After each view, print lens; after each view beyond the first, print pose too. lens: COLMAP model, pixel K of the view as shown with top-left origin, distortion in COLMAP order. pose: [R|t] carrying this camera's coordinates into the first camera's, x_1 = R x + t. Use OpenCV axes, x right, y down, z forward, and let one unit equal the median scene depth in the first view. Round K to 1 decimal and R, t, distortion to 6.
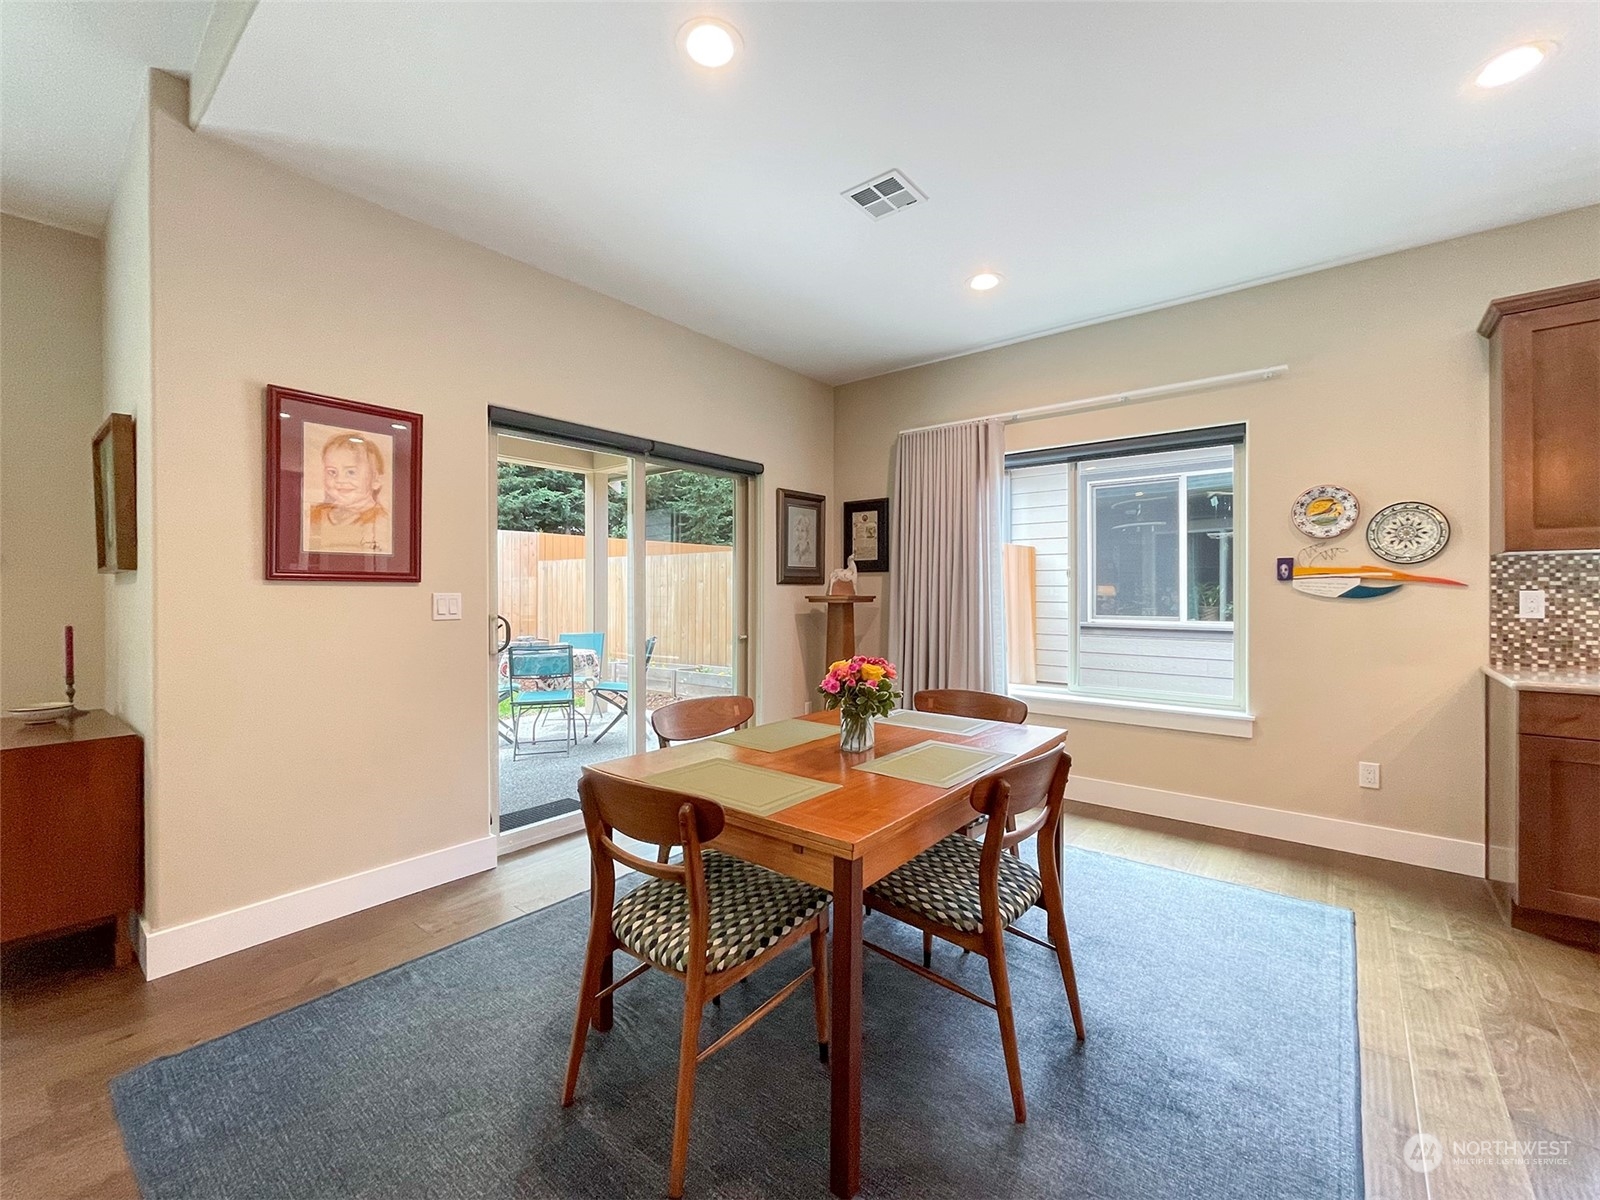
lens RADIAL K [[662.6, 0, 803.4], [0, 662.6, 593.1], [0, 0, 1]] dist [0.007778, -0.002004]
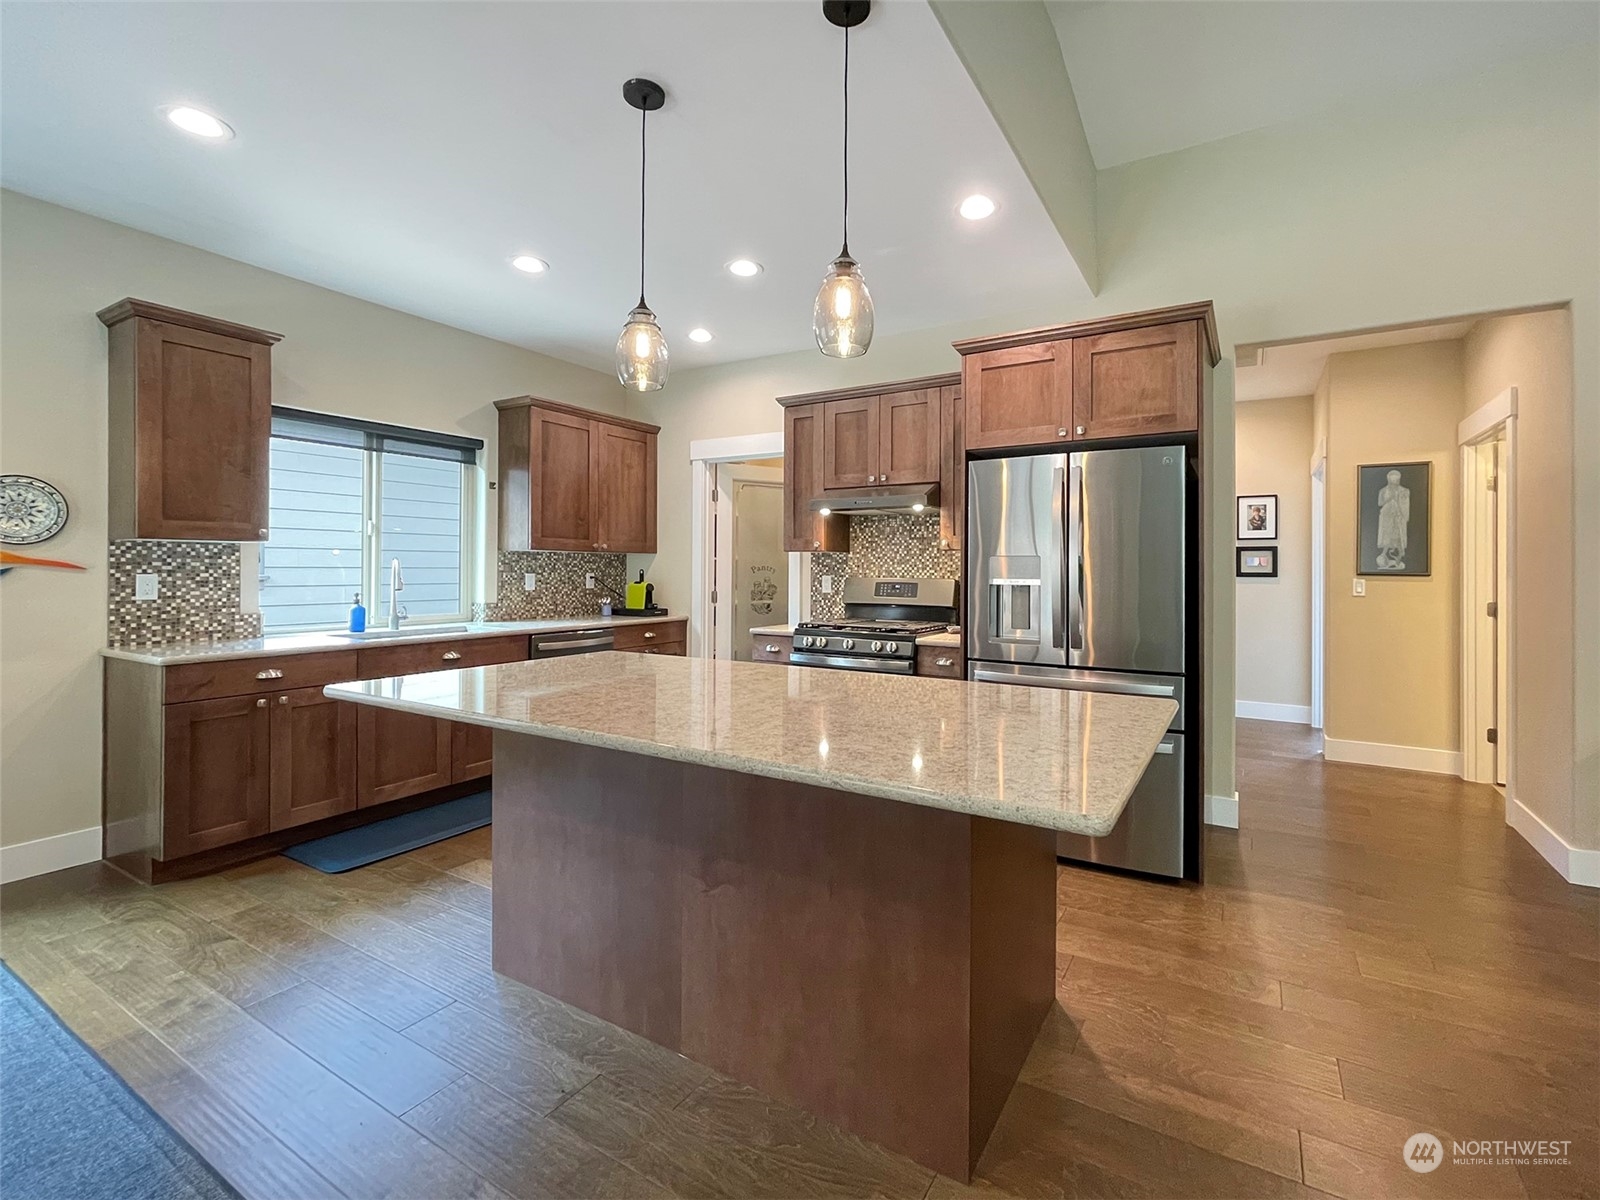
lens RADIAL K [[710.0, 0, 843.4], [0, 710.0, 570.9], [0, 0, 1]] dist [0.003678, 0.000269]
pose [[-0.148344, -0.002334, 0.988933, -0.216113], [0.000138, 0.999997, 0.002381, -0.011664], [-0.988936, 0.000490, -0.148344, 0.053285]]
